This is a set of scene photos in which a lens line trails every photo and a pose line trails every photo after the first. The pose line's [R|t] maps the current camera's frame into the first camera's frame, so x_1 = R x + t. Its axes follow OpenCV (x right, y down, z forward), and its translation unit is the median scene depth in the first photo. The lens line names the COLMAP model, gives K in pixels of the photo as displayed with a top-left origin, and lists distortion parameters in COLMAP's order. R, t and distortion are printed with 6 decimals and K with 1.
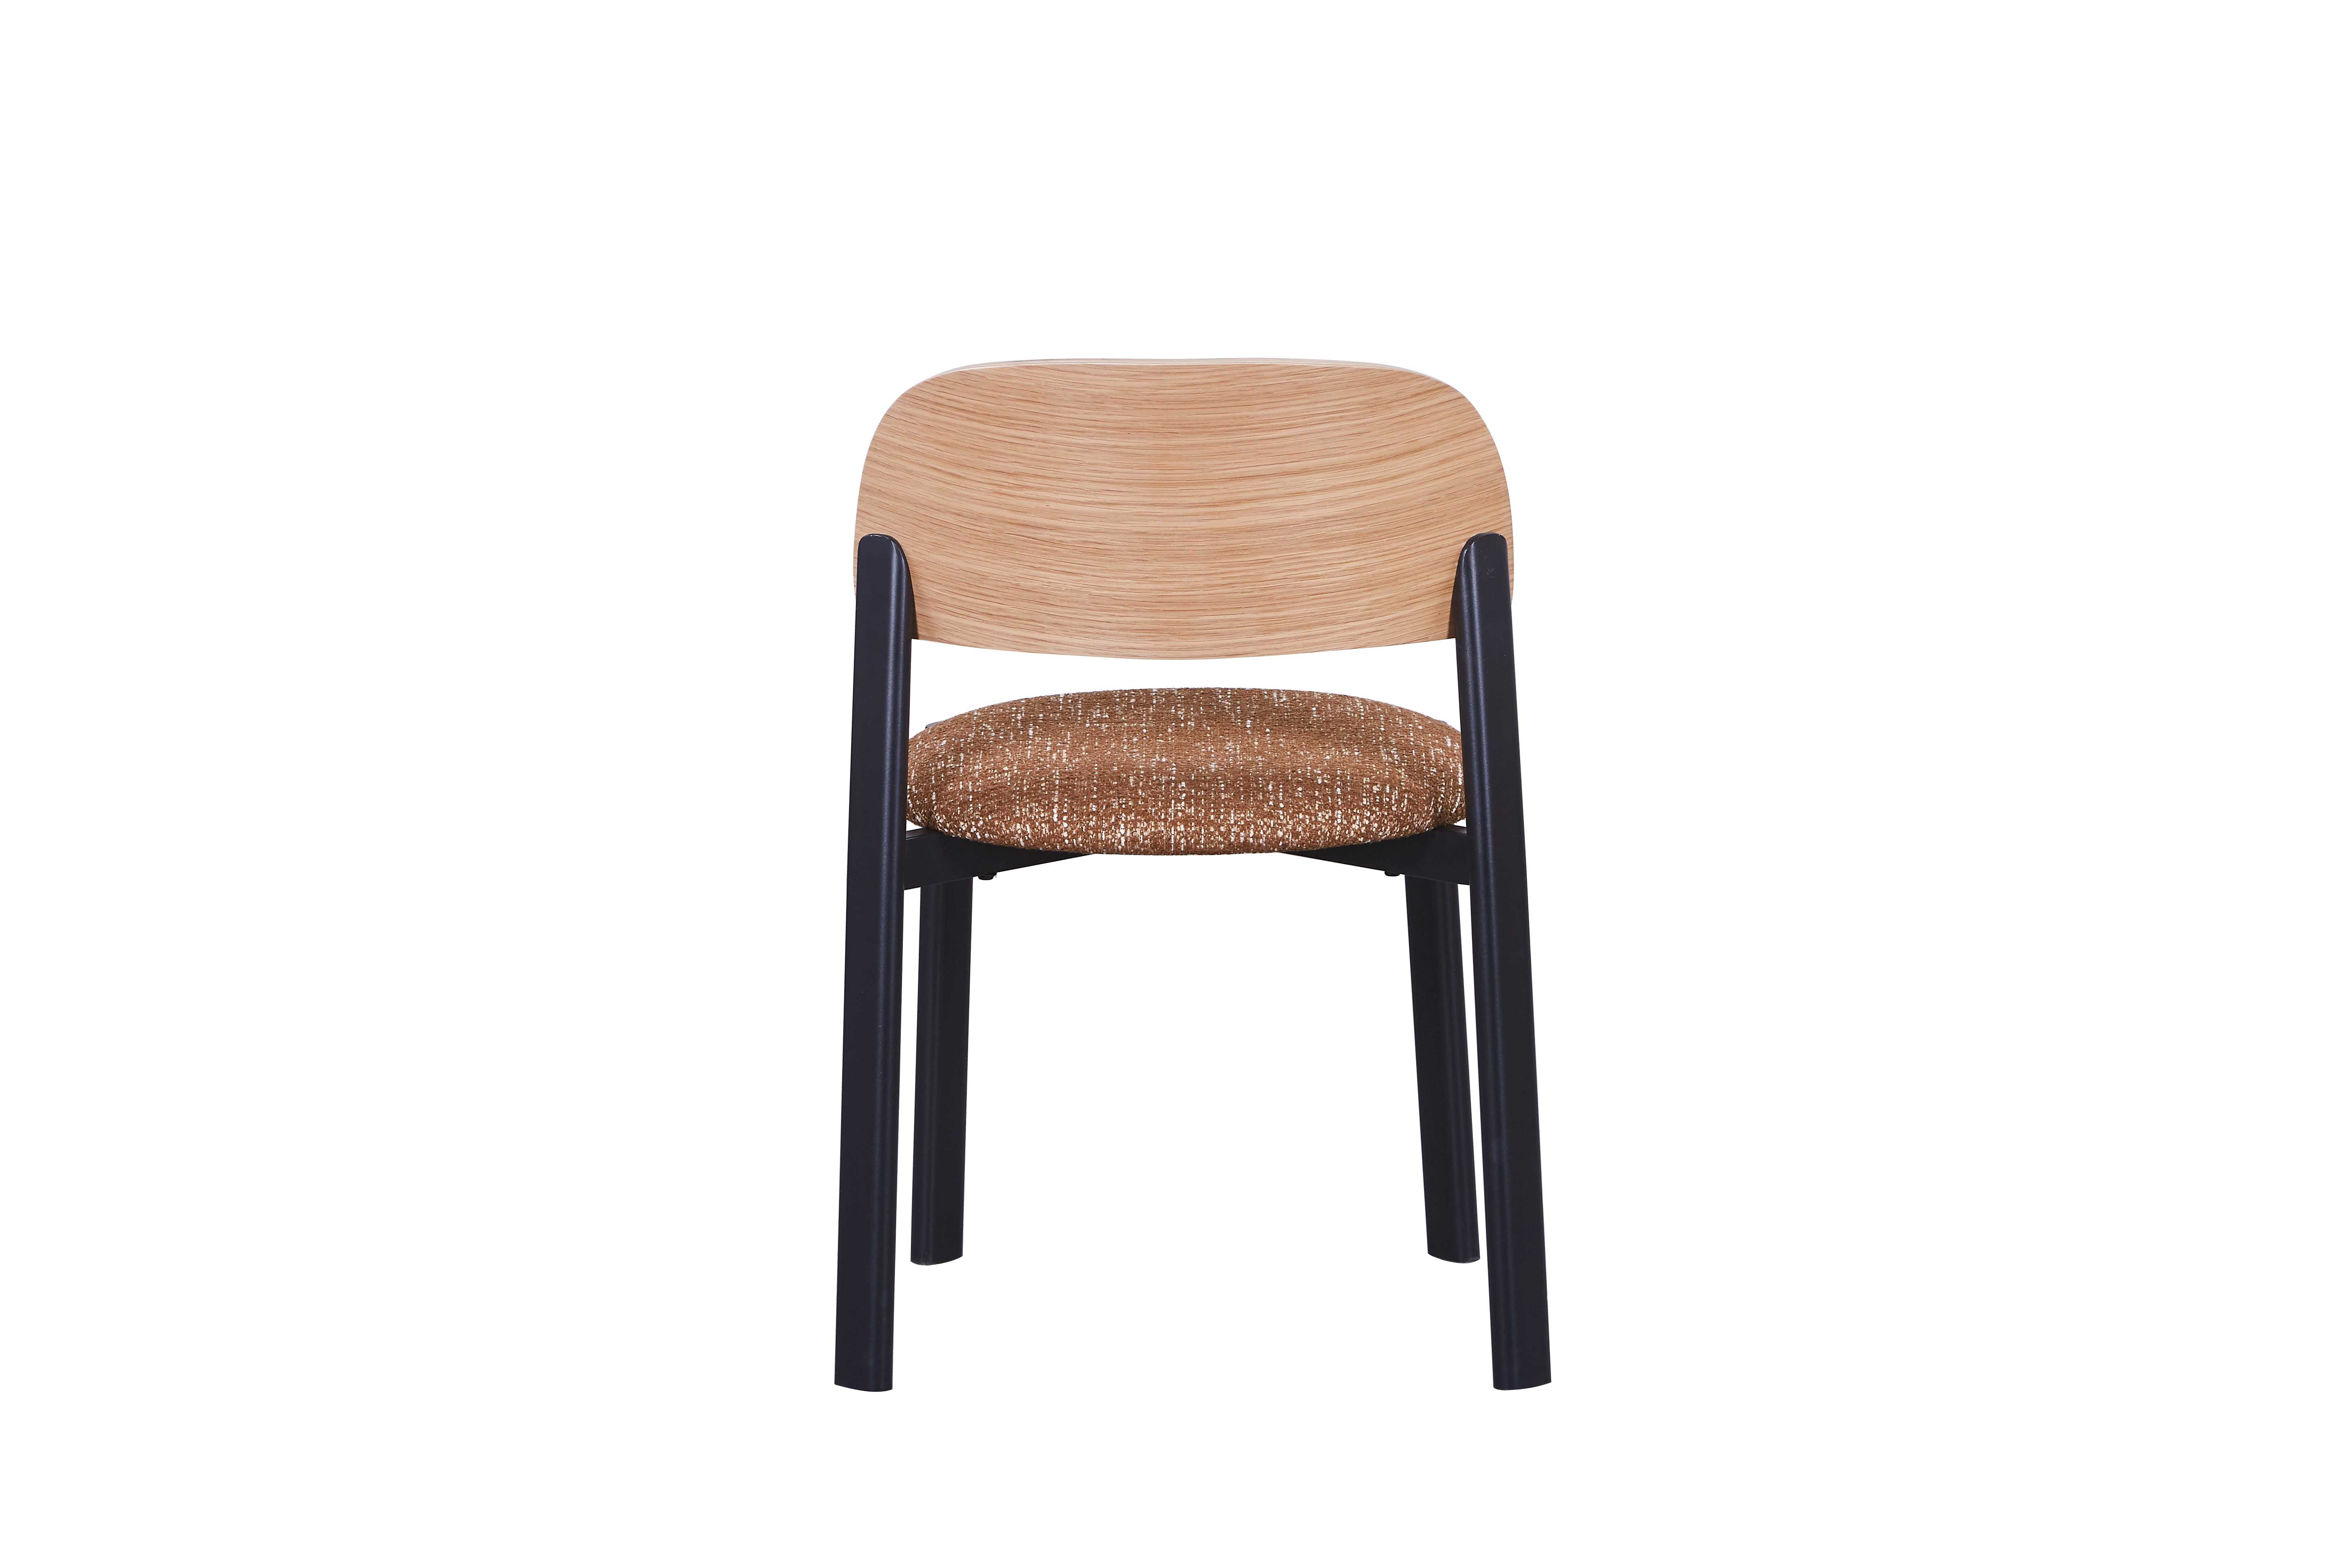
lens RADIAL K [[8166.3, 0, 1175.1], [0, 8166.3, 783.2], [0, 0, 1]] dist [-0.103012, 0.000000]
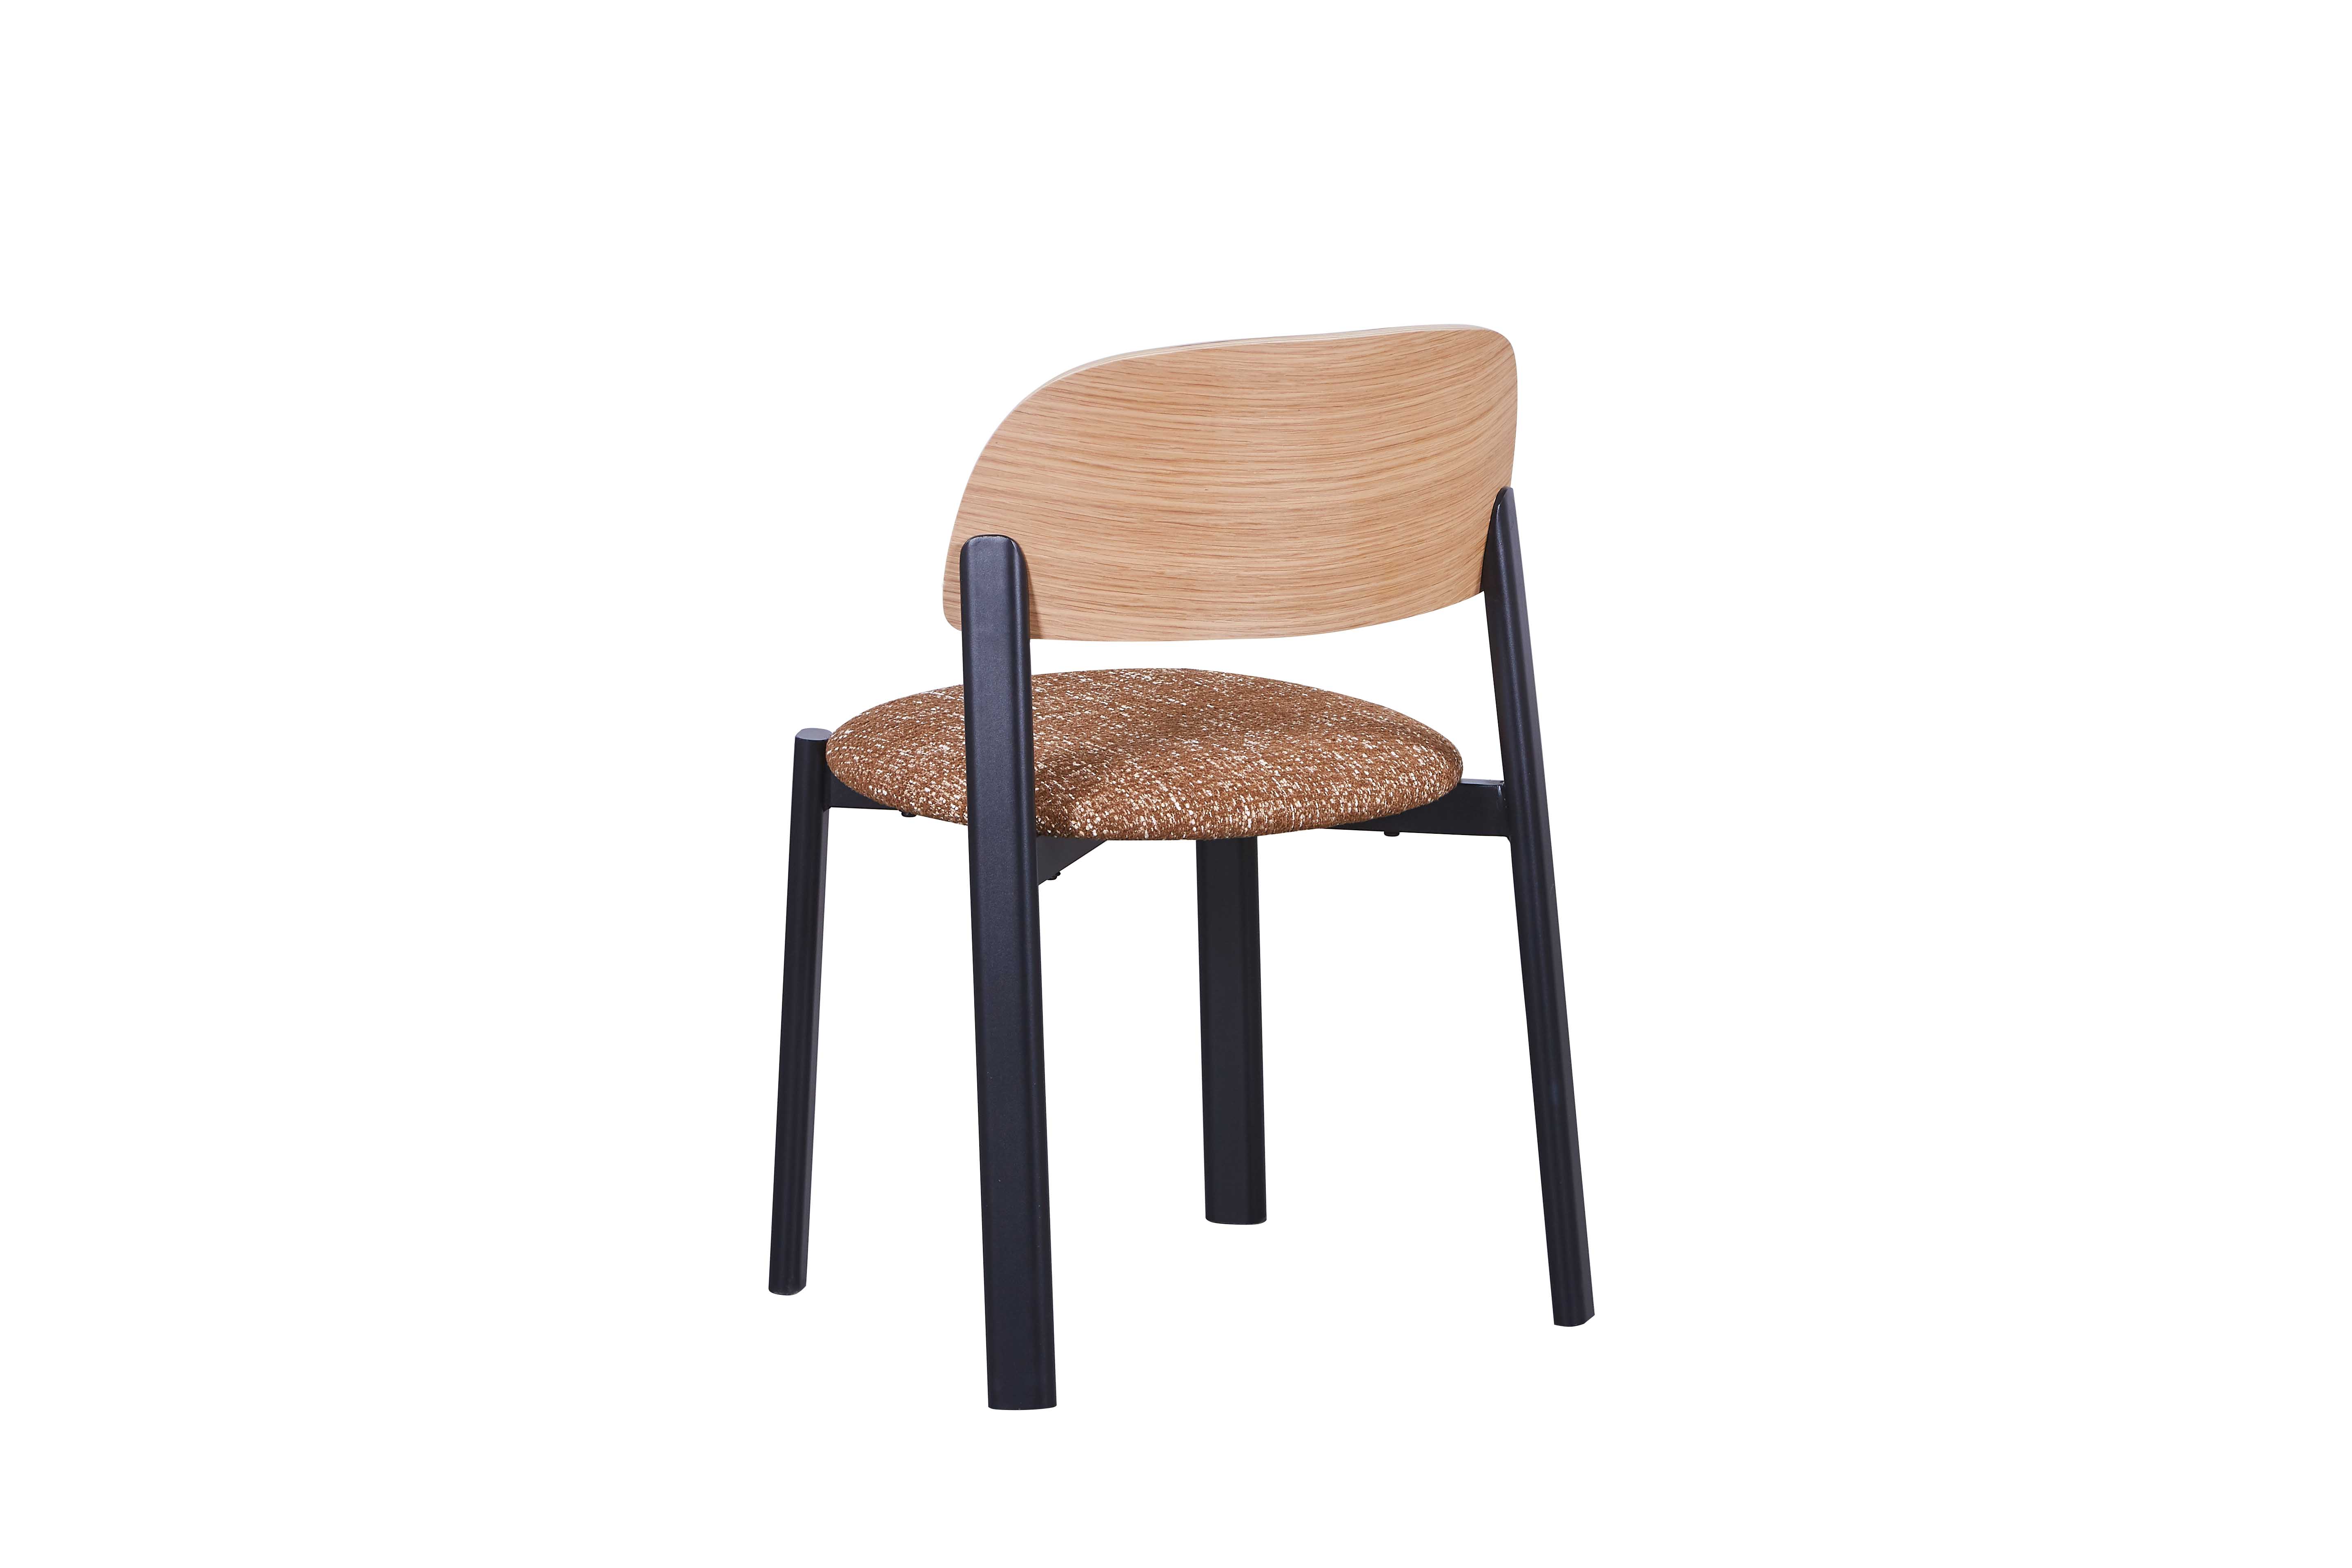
lens RADIAL K [[8166.3, 0, 1177.7], [0, 8166.3, 784.5], [0, 0, 1]] dist [-0.103012, 0.000000]
pose [[0.854390, -0.091902, 0.511441, -0.526382], [0.092904, 0.995394, 0.023663, -0.022074], [-0.511260, 0.027298, 0.858992, 0.151452]]
